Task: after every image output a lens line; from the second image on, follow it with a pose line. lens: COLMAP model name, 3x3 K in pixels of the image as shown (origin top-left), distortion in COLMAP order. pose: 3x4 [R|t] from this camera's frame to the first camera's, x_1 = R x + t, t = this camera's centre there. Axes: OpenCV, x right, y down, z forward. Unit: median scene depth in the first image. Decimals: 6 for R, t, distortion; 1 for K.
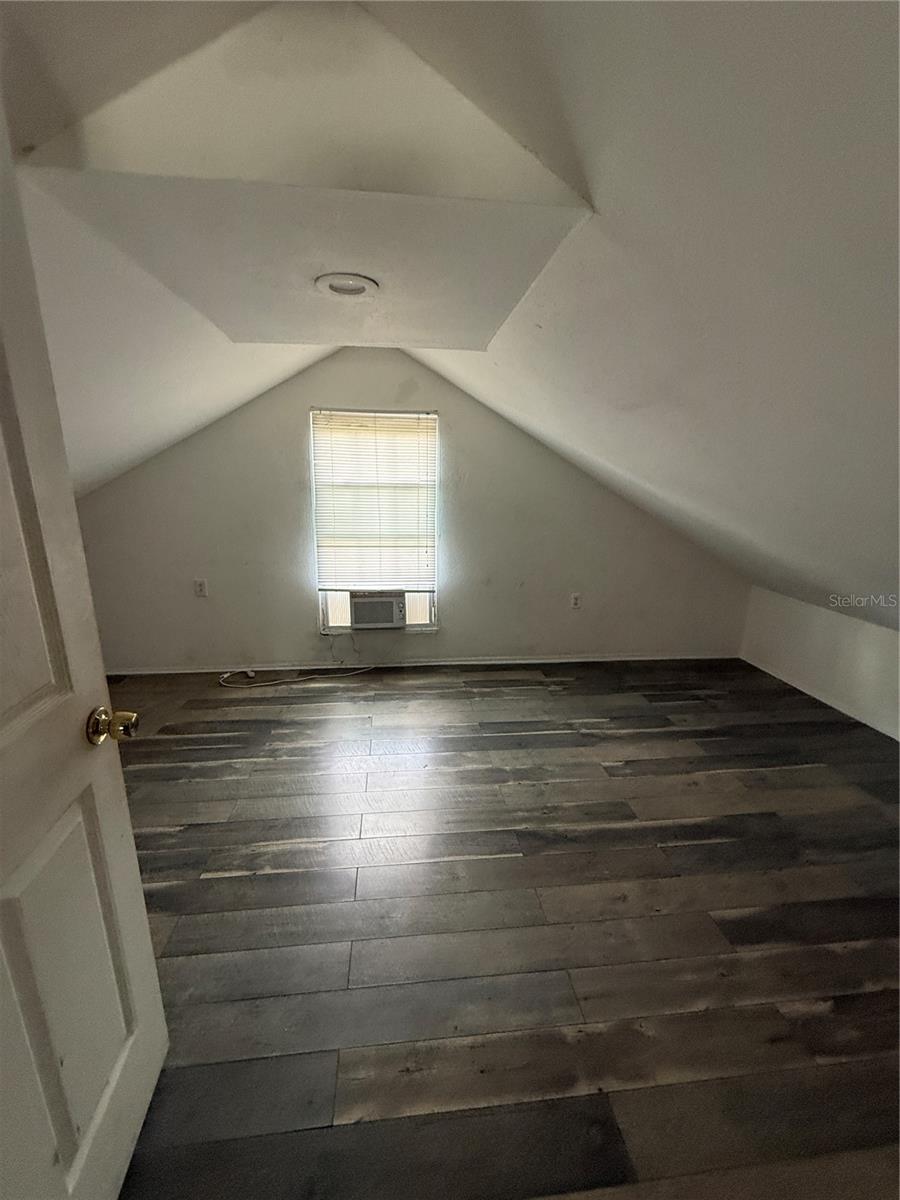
lens RADIAL K [[477.6, 0, 450.0], [0, 477.6, 600.0], [0, 0, 1]] dist [-0.002471, -0.000004]
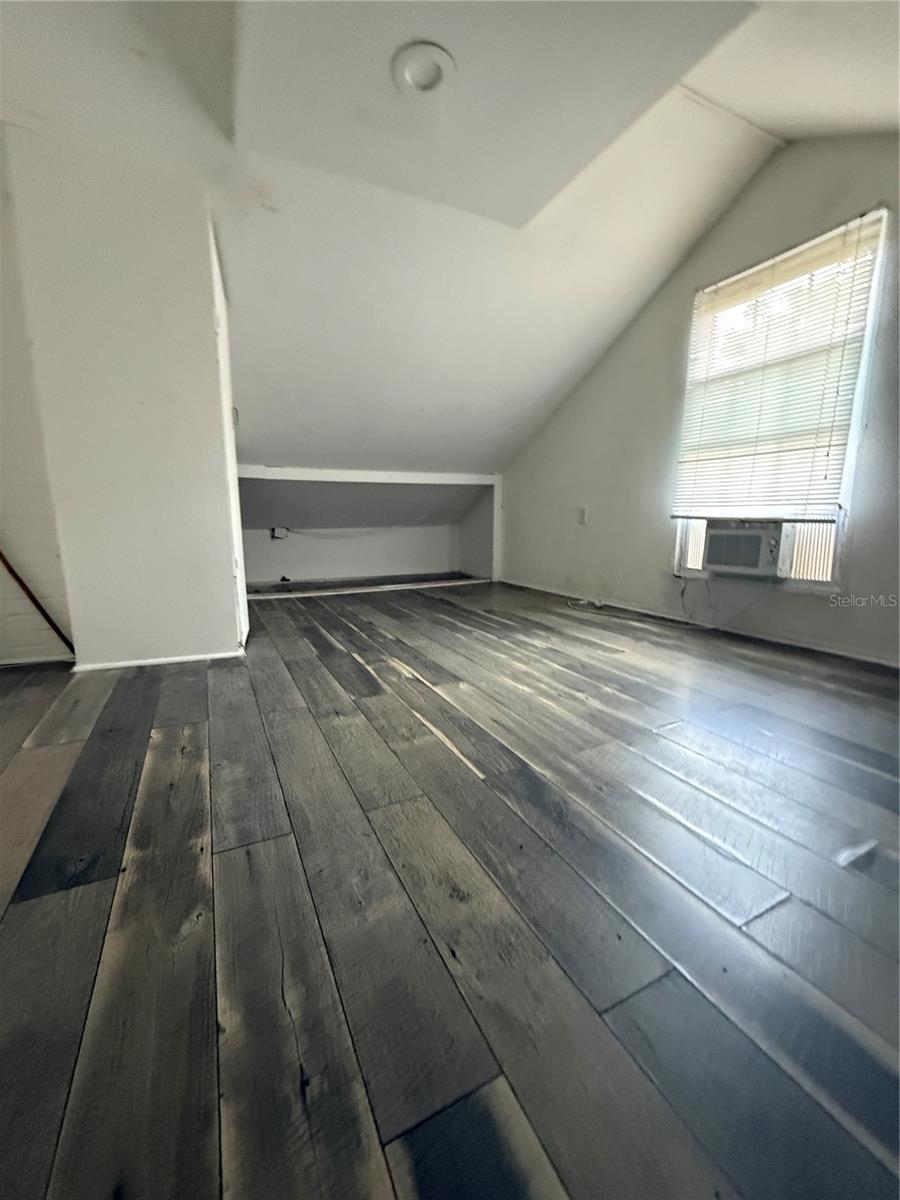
lens RADIAL K [[479.7, 0, 450.0], [0, 479.7, 597.2], [0, 0, 1]] dist [-0.001399, 0.000625]
pose [[0.346898, 0.142507, -0.927013, 0.443367], [-0.221213, 0.972936, 0.066787, 0.168021], [0.911442, 0.181899, 0.369034, 0.430309]]
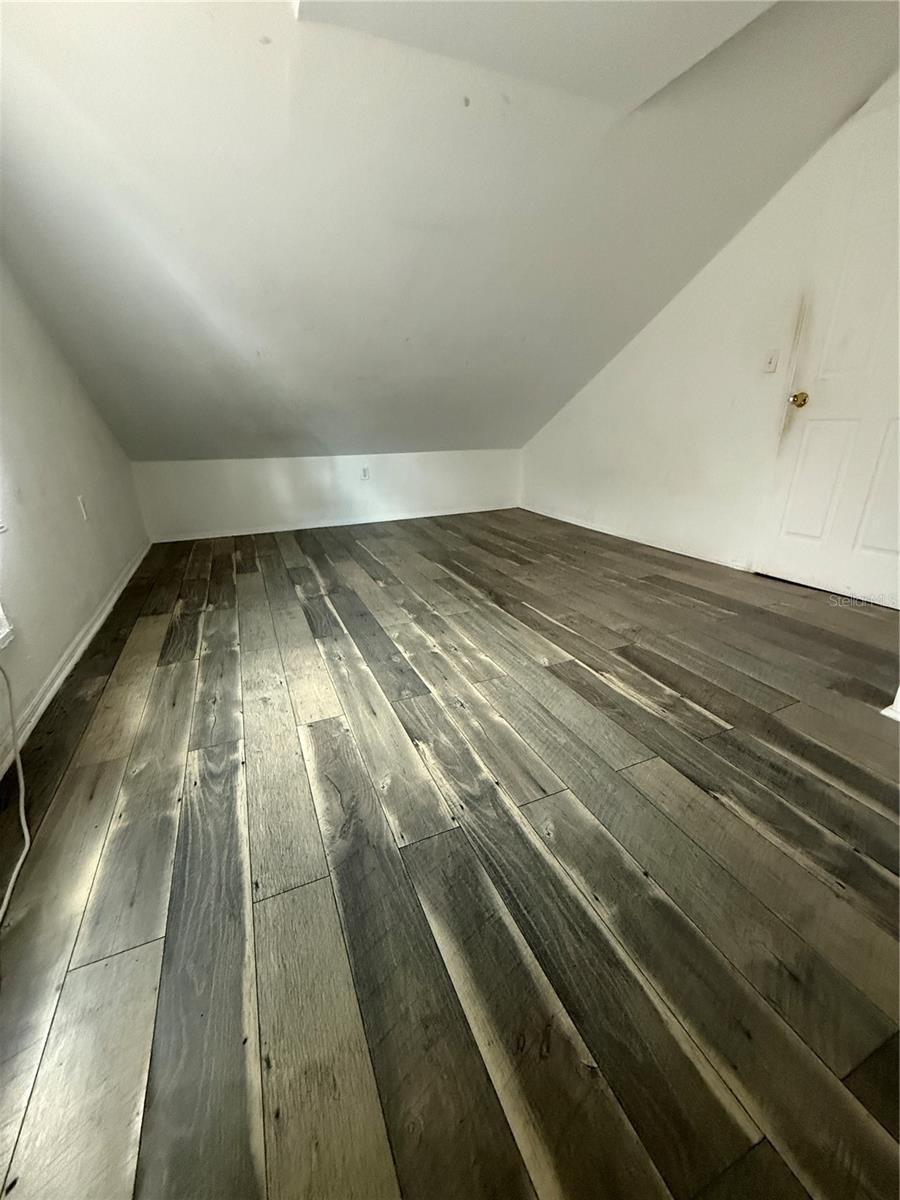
lens RADIAL K [[479.7, 0, 450.0], [0, 479.7, 597.2], [0, 0, 1]] dist [-0.001399, 0.000625]
pose [[-0.289655, -0.344803, 0.892867, -0.614844], [0.247457, 0.874163, 0.417857, -0.050603], [-0.924589, 0.341981, -0.167882, 0.890519]]
